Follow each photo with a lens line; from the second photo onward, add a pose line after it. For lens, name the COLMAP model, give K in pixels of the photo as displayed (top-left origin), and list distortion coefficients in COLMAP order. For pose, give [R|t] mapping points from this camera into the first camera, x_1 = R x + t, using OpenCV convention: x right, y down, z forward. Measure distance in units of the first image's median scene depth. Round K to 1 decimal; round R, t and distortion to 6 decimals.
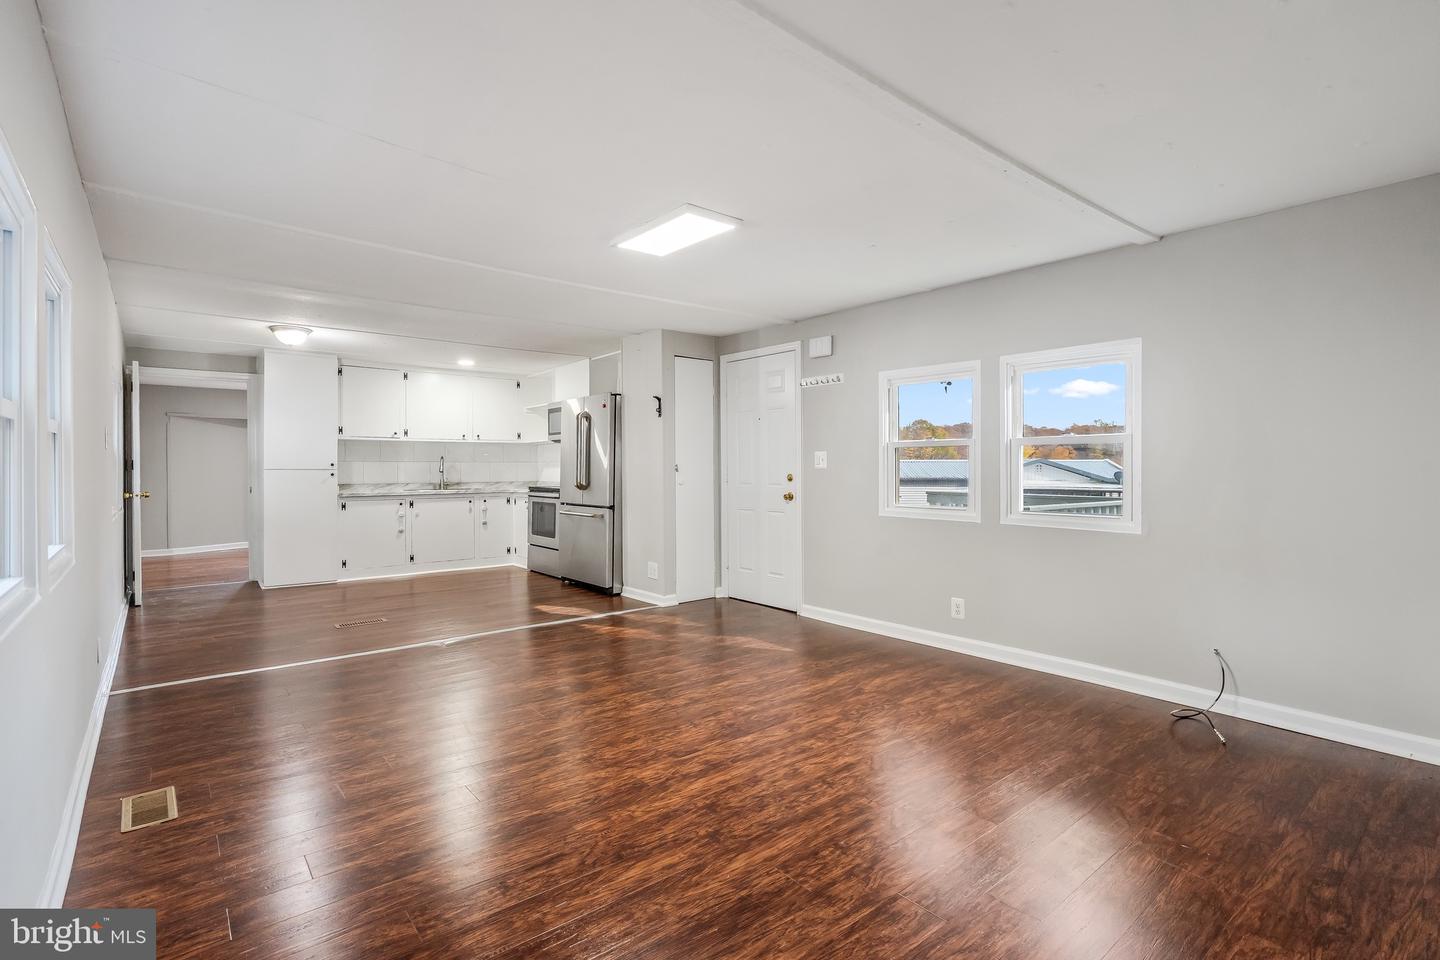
lens RADIAL K [[667.2, 0, 728.7], [0, 667.2, 472.4], [0, 0, 1]] dist [-0.009458, 0.000345]
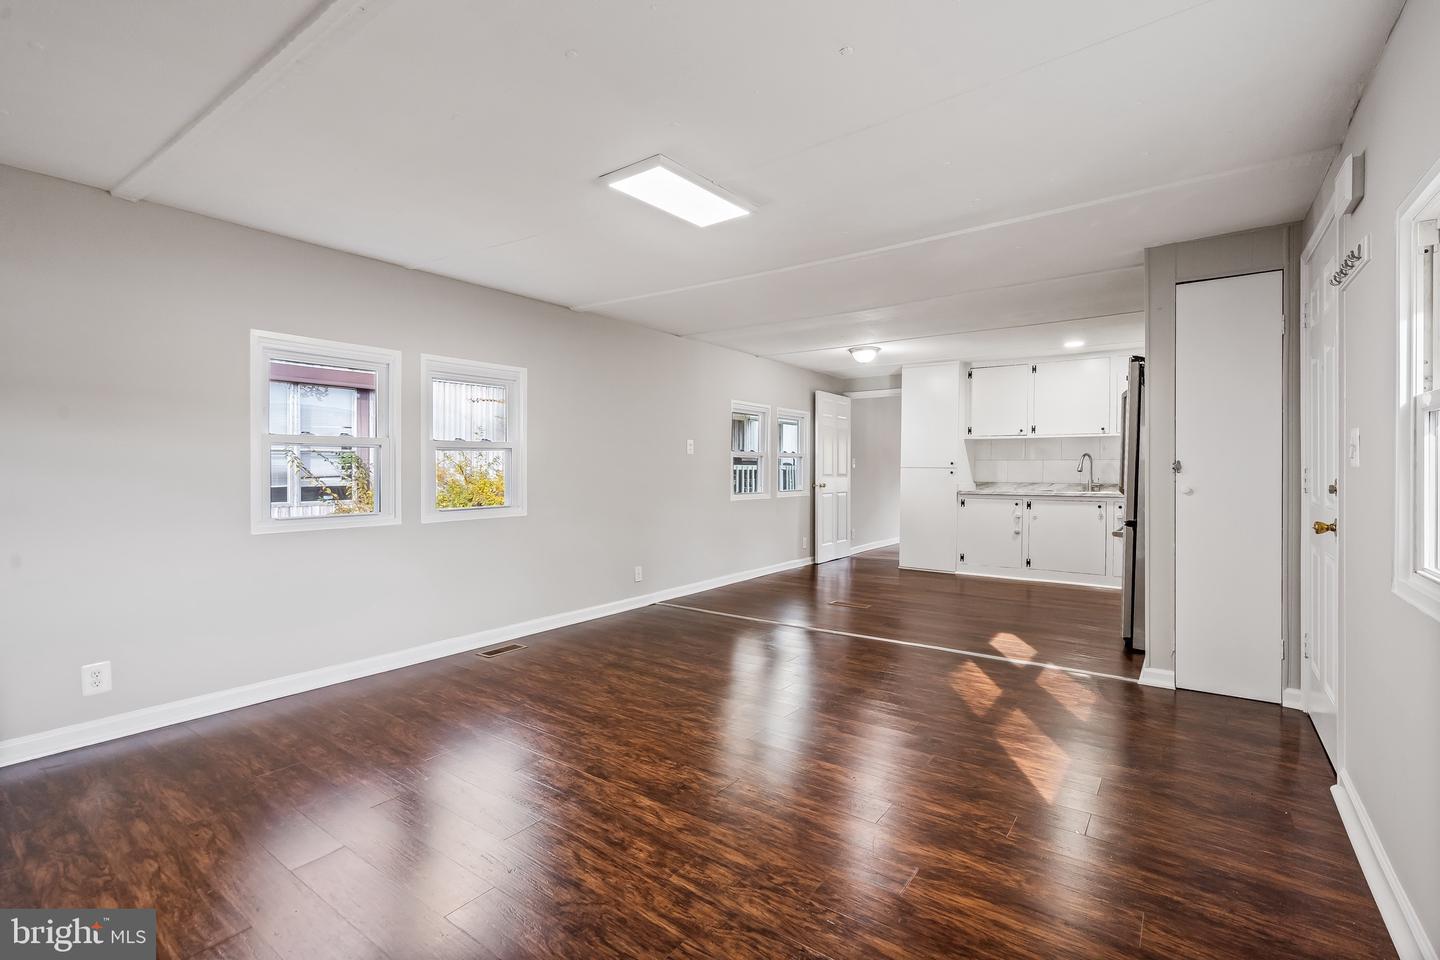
lens RADIAL K [[667.2, 0, 729.2], [0, 667.2, 470.6], [0, 0, 1]] dist [-0.009458, 0.000345]
pose [[0.238885, 0.006326, -0.971027, 0.586328], [-0.008311, 0.999955, 0.004470, -0.002884], [0.971012, 0.007002, 0.238926, 0.640311]]
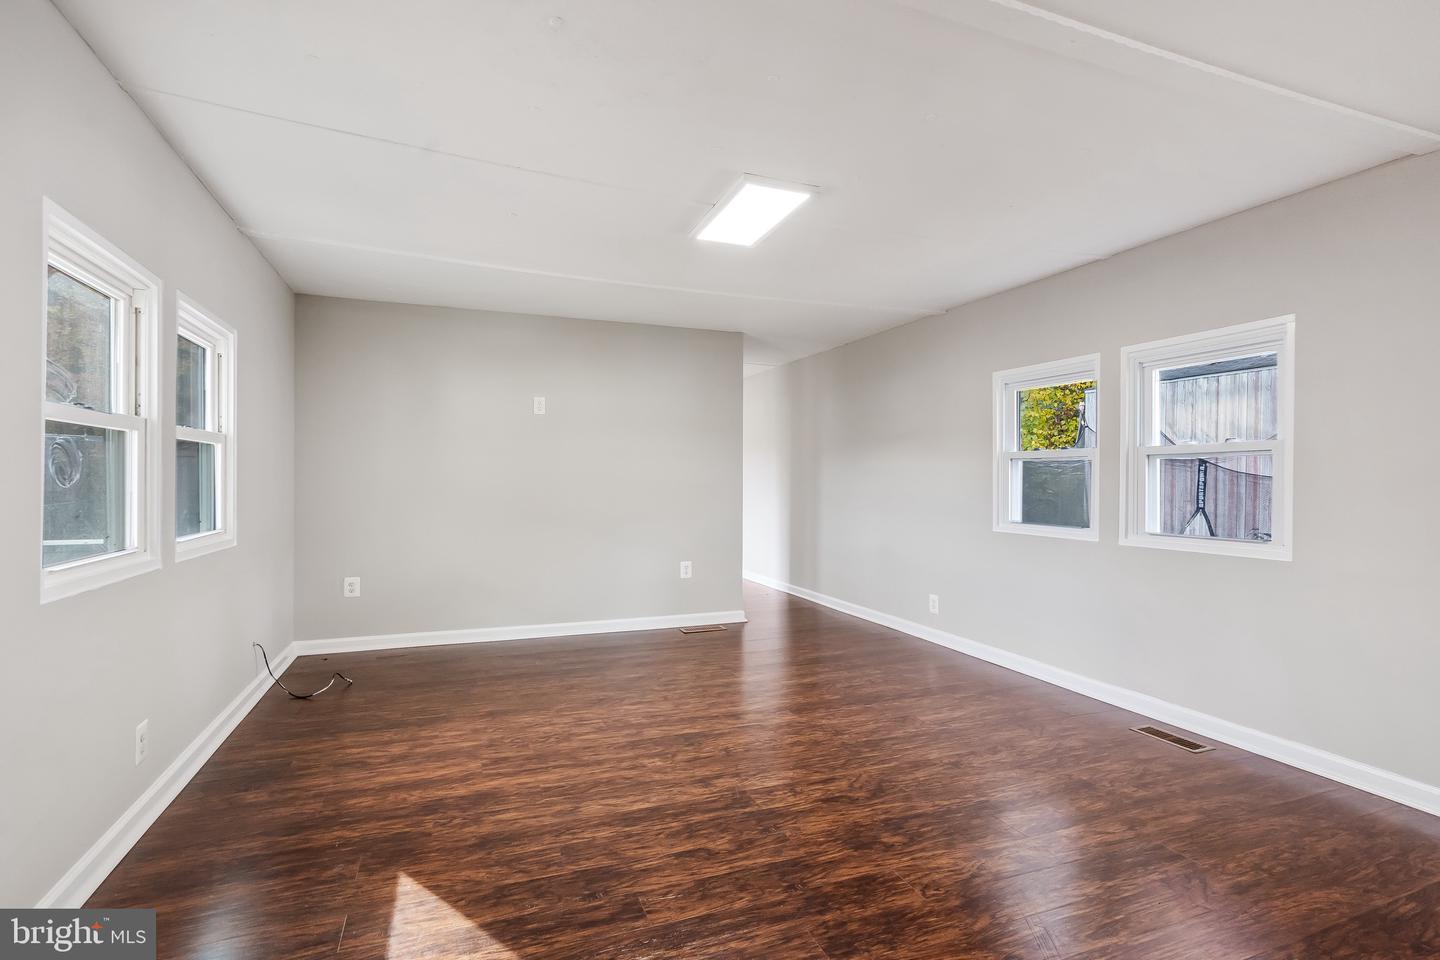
lens RADIAL K [[667.2, 0, 690.7], [0, 667.2, 482.5], [0, 0, 1]] dist [-0.009458, 0.000345]
pose [[-0.930538, -0.004848, 0.366164, -0.256743], [-0.001272, 0.999949, 0.010008, -0.004092], [-0.366194, 0.008848, -0.930496, 1.403481]]
